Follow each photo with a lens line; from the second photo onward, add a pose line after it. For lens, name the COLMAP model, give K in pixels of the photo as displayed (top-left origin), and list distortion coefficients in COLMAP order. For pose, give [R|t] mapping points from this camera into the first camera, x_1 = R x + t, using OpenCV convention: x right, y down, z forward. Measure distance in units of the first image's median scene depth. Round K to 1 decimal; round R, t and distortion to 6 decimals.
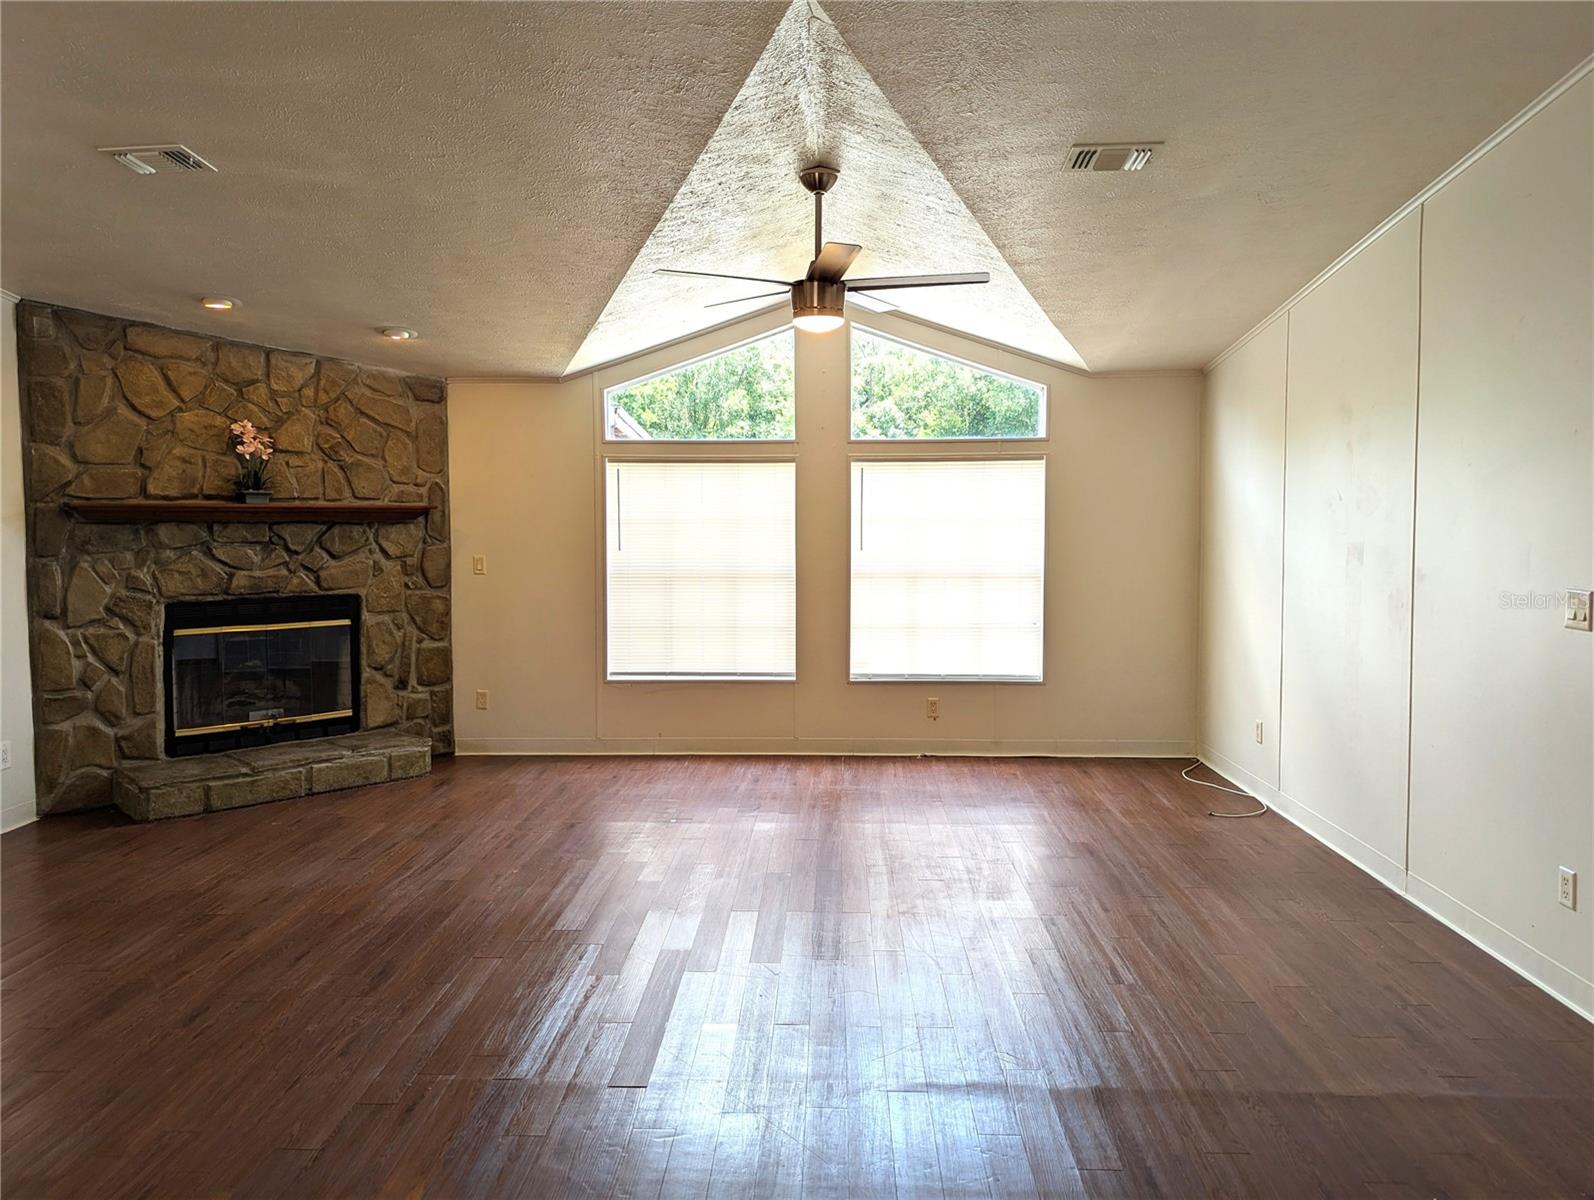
lens RADIAL K [[1124.4, 0, 799.9], [0, 1124.4, 569.3], [0, 0, 1]] dist [0.065690, -0.056932]
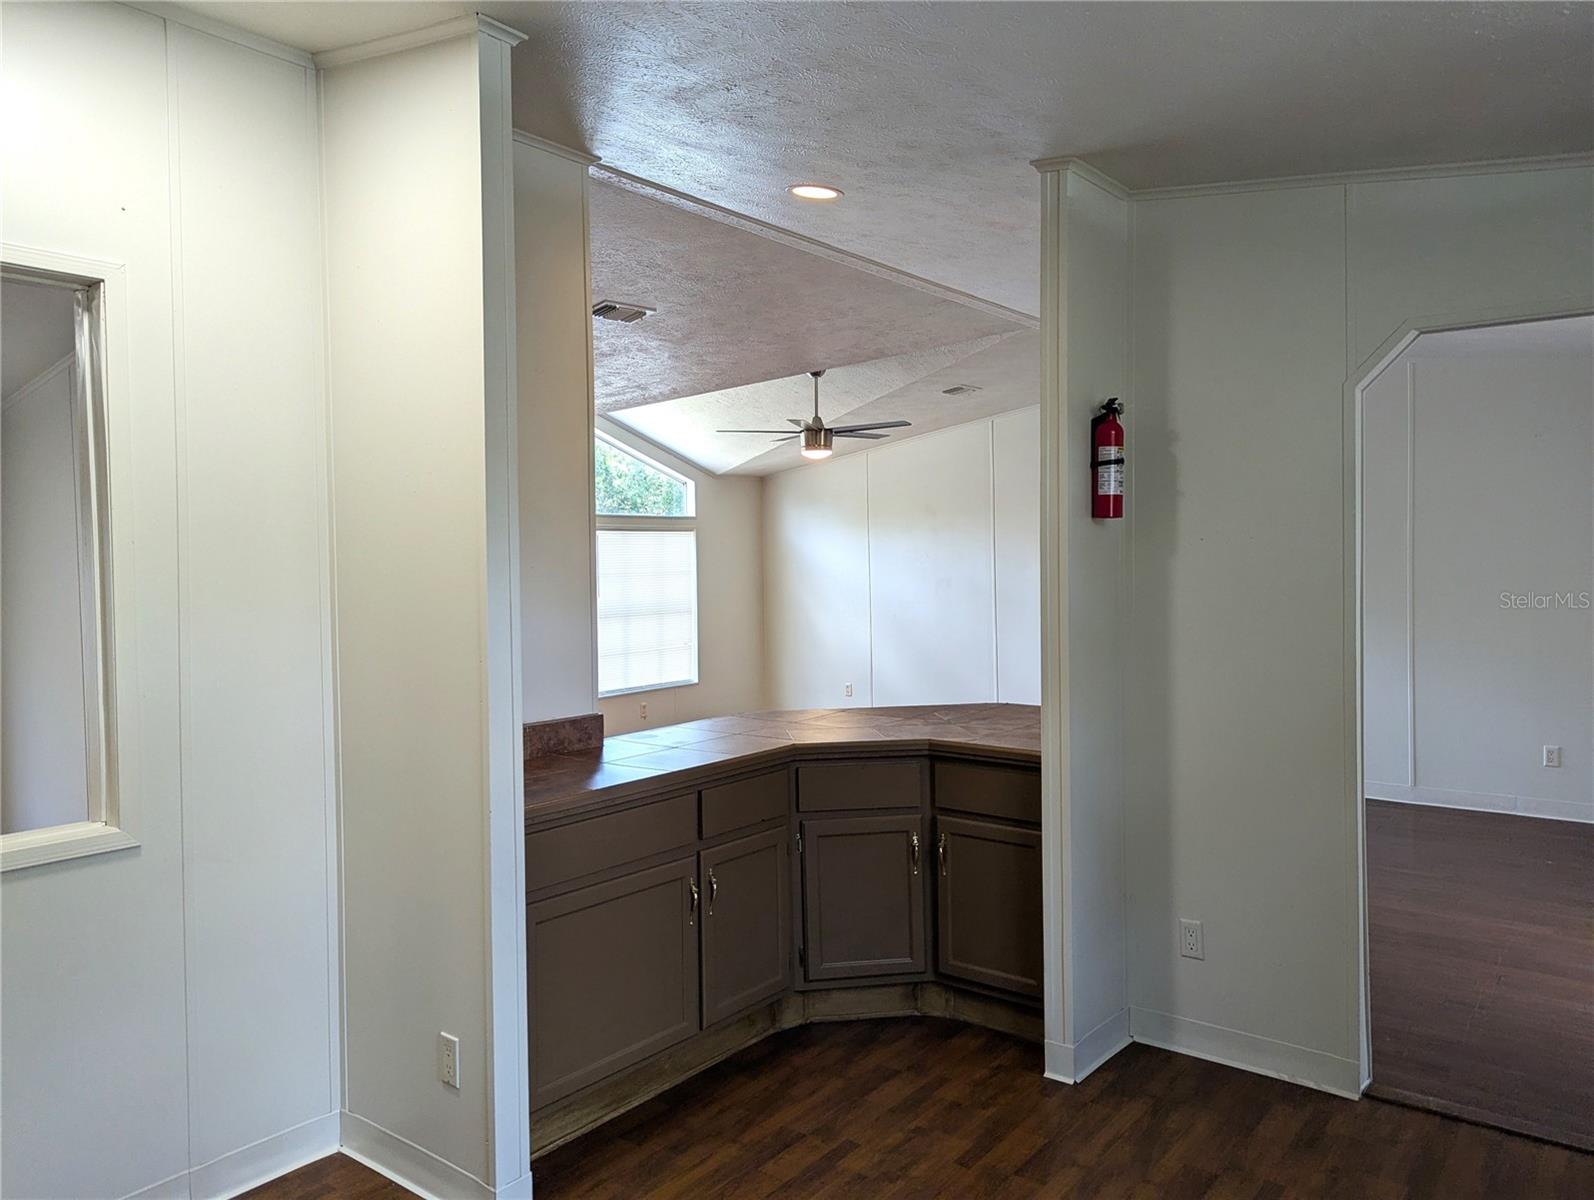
lens RADIAL K [[1124.4, 0, 800.9], [0, 1124.4, 591.8], [0, 0, 1]] dist [0.065690, -0.056932]
pose [[0.601419, -0.024324, 0.798564, -0.923247], [0.058198, 0.998215, -0.013425, 0.009280], [-0.796811, 0.054549, 0.601761, 0.007261]]
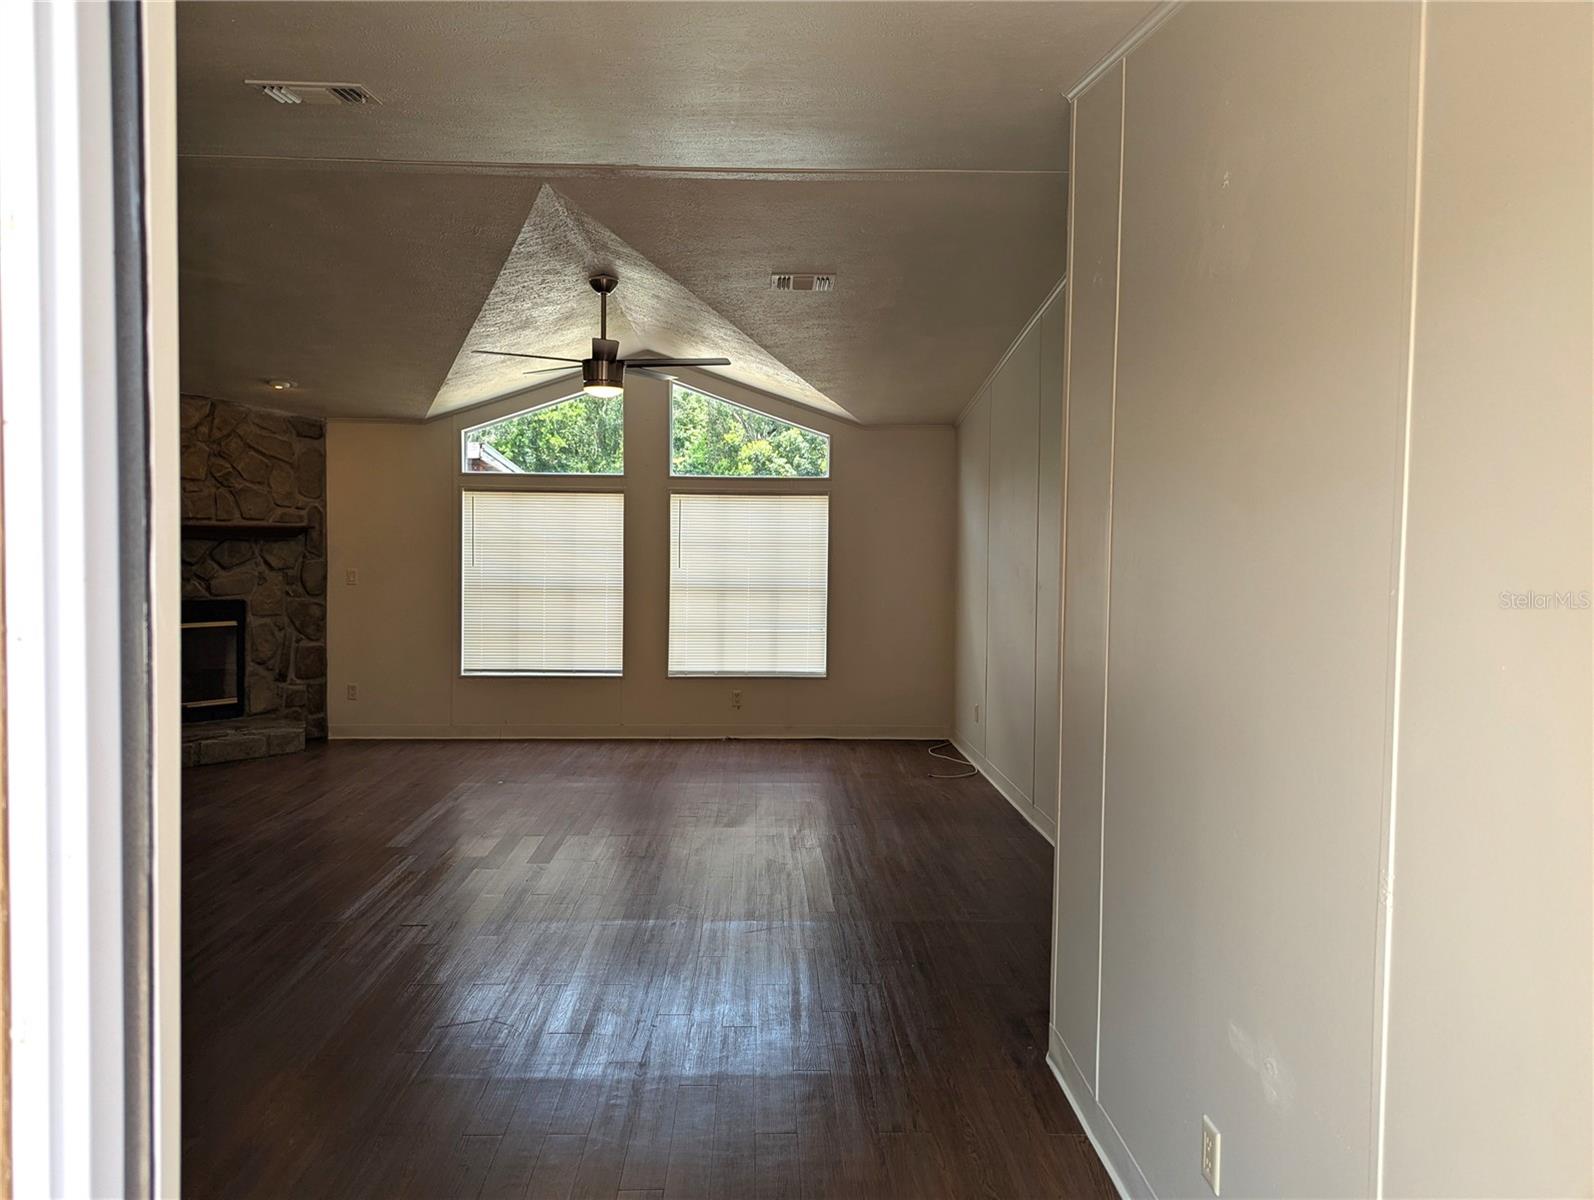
lens RADIAL K [[1124.4, 0, 786.8], [0, 1124.4, 576.8], [0, 0, 1]] dist [0.065690, -0.056932]
pose [[0.998140, 0.010486, 0.060058, 0.104677], [-0.009486, 0.999812, -0.016917, 0.012740], [-0.060224, 0.016316, 0.998052, -0.220727]]
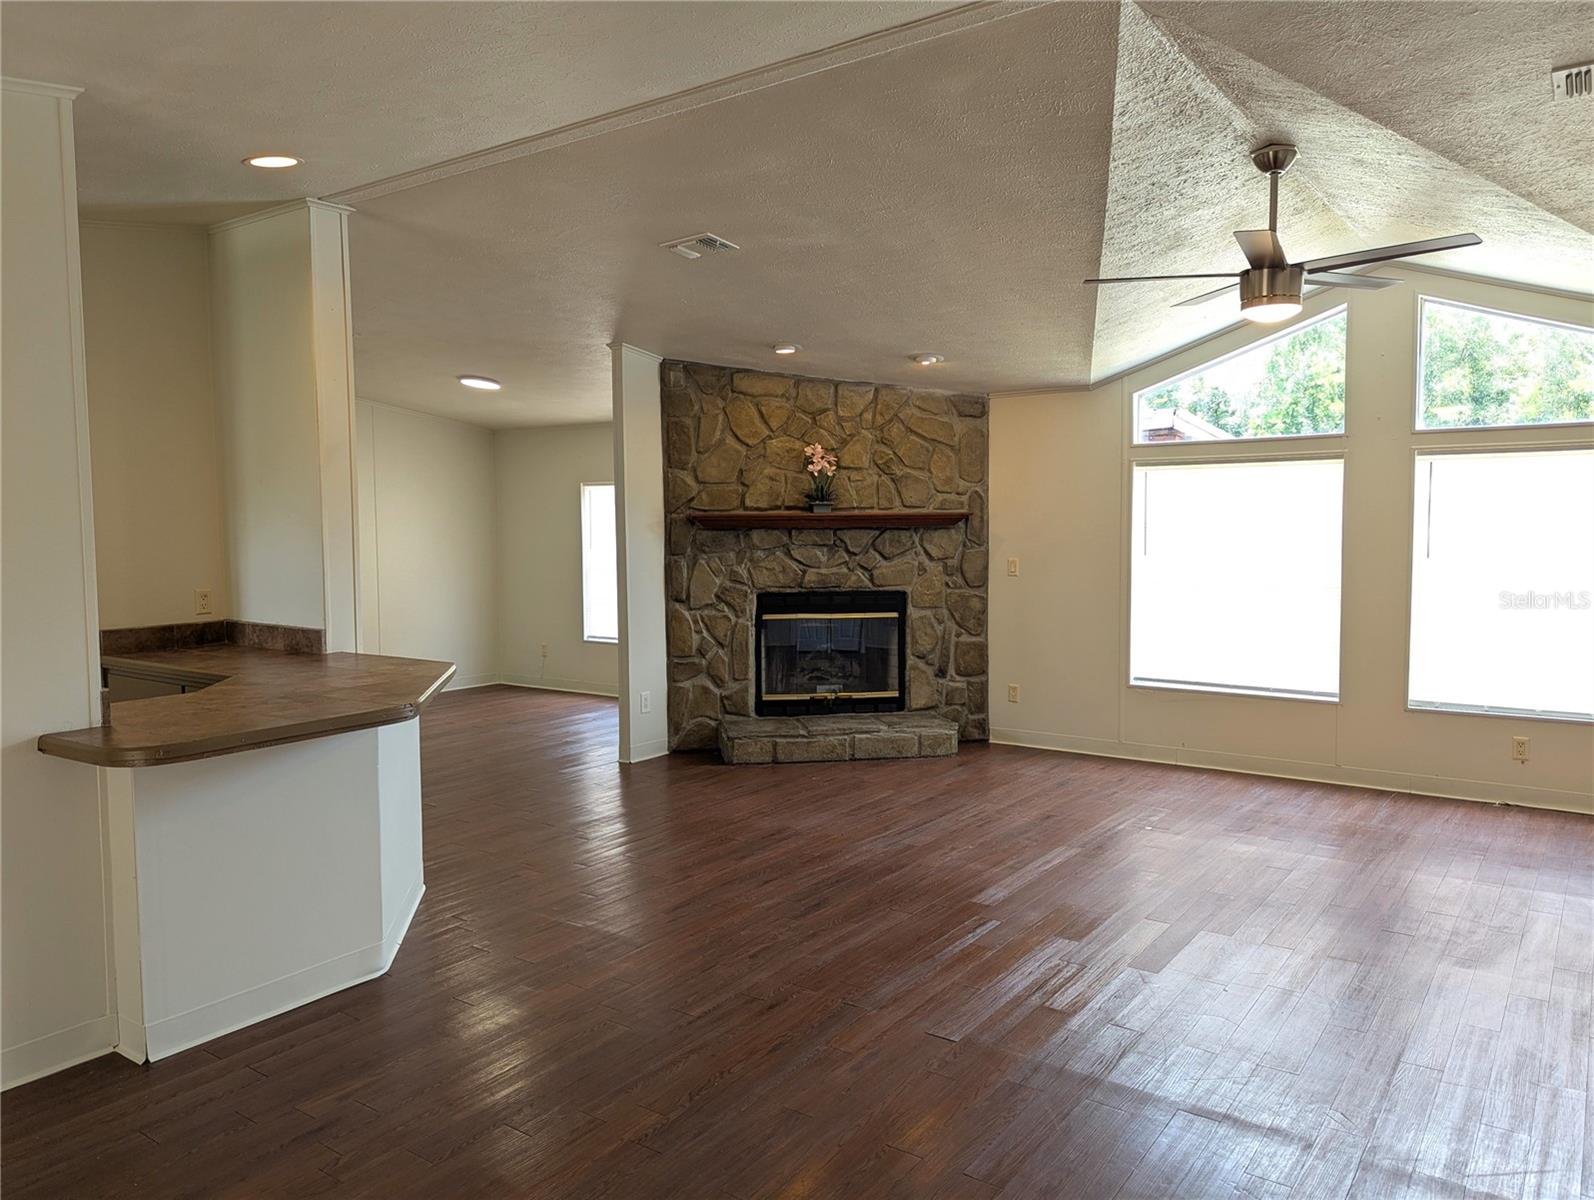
lens RADIAL K [[1124.4, 0, 796.9], [0, 1124.4, 588.9], [0, 0, 1]] dist [0.065690, -0.056932]
pose [[0.830278, 0.029172, -0.556585, 0.151233], [-0.021027, 0.999558, 0.021022, -0.001569], [0.556952, -0.005751, 0.830525, 0.001421]]
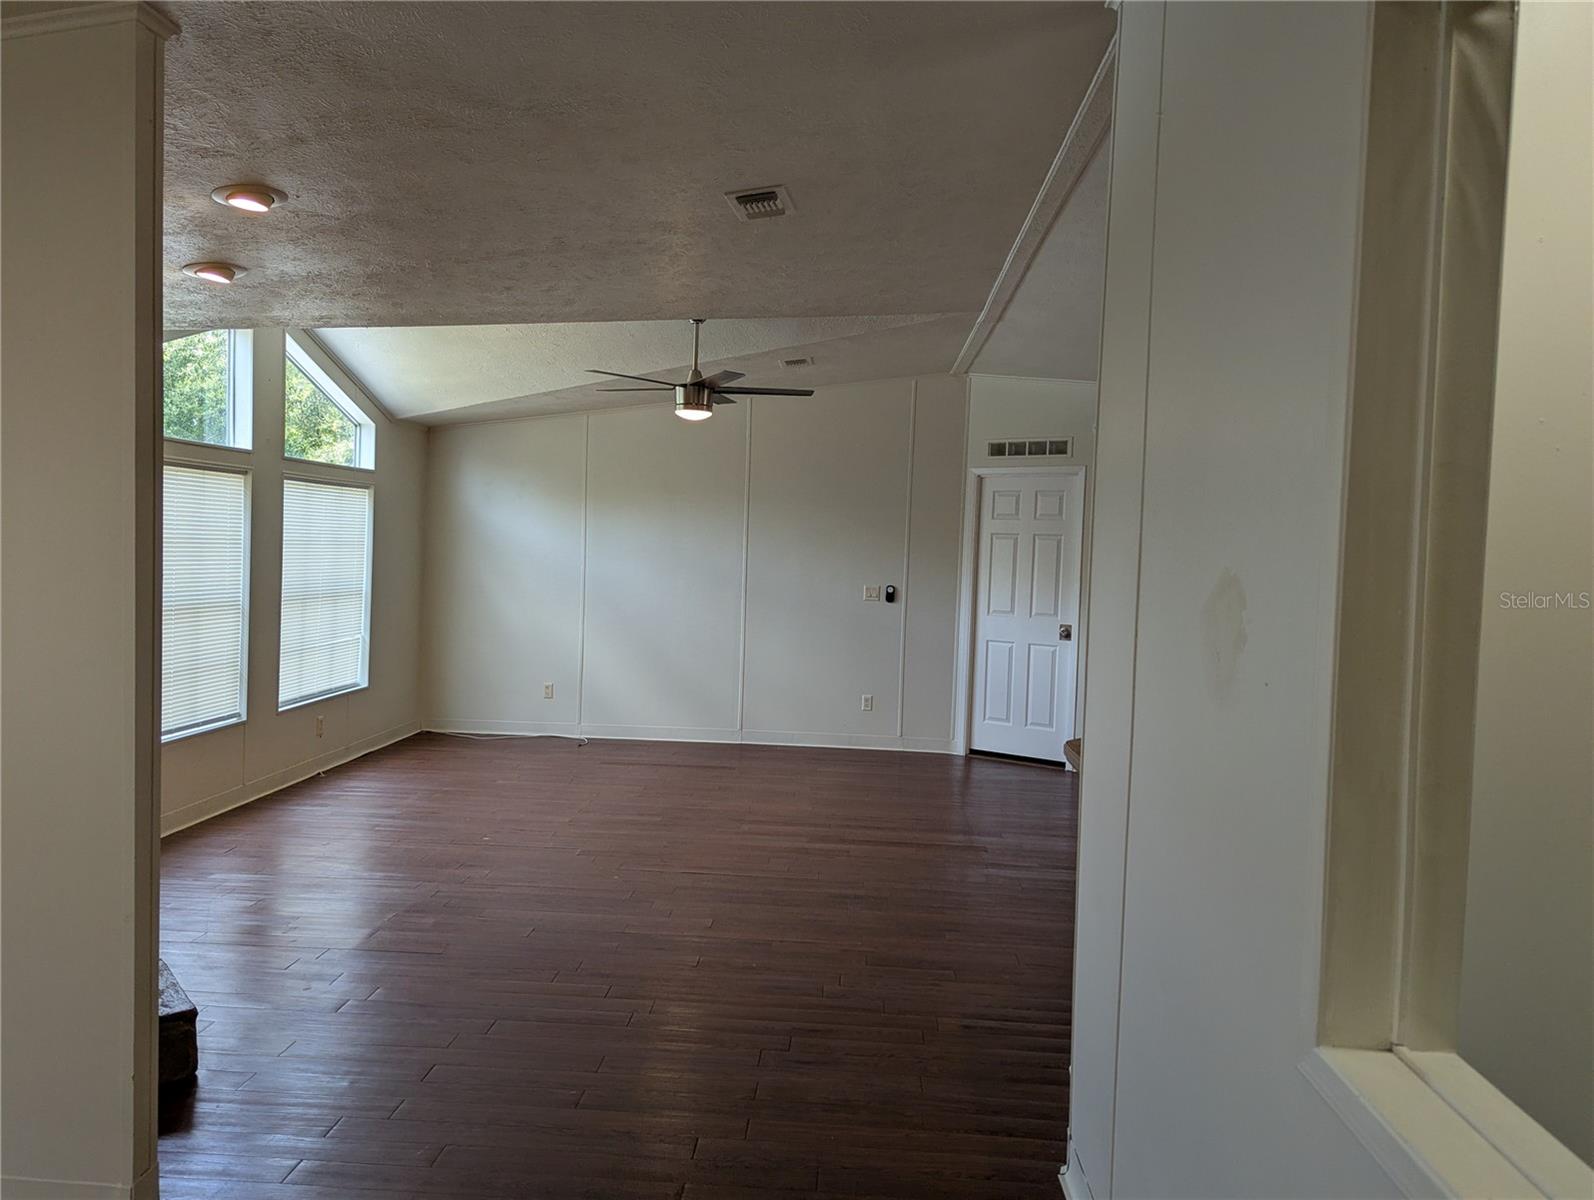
lens RADIAL K [[1124.4, 0, 792.6], [0, 1124.4, 590.6], [0, 0, 1]] dist [0.065690, -0.056932]
pose [[0.022749, -0.032637, 0.999208, -0.956752], [0.019460, 0.999292, 0.032197, -0.026018], [-0.999552, 0.018712, 0.023368, 0.582846]]
